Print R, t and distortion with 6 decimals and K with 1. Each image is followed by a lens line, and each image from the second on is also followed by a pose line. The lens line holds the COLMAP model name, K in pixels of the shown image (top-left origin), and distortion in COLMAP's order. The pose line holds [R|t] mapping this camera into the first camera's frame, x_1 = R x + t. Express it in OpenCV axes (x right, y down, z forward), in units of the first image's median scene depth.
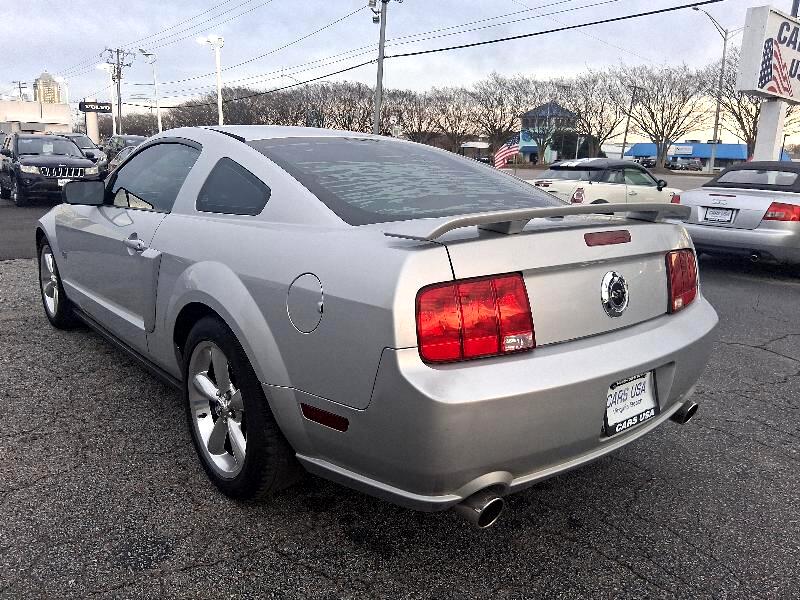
lens RADIAL K [[598.0, 0, 402.9], [0, 598.0, 304.5], [0, 0, 1]] dist [0.132479, -0.209101]
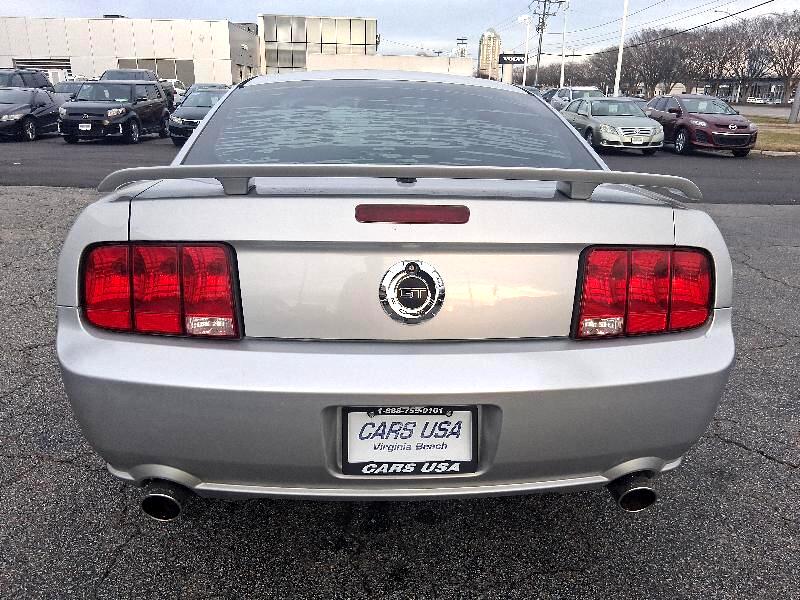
lens RADIAL K [[602.7, 0, 400.0], [0, 602.7, 300.0], [0, 0, 1]] dist [0.109627, -0.170140]
pose [[0.802774, 0.171815, -0.570994, 0.751657], [-0.131335, 0.985019, 0.111750, -0.087135], [0.581640, -0.014718, 0.813313, 0.405518]]
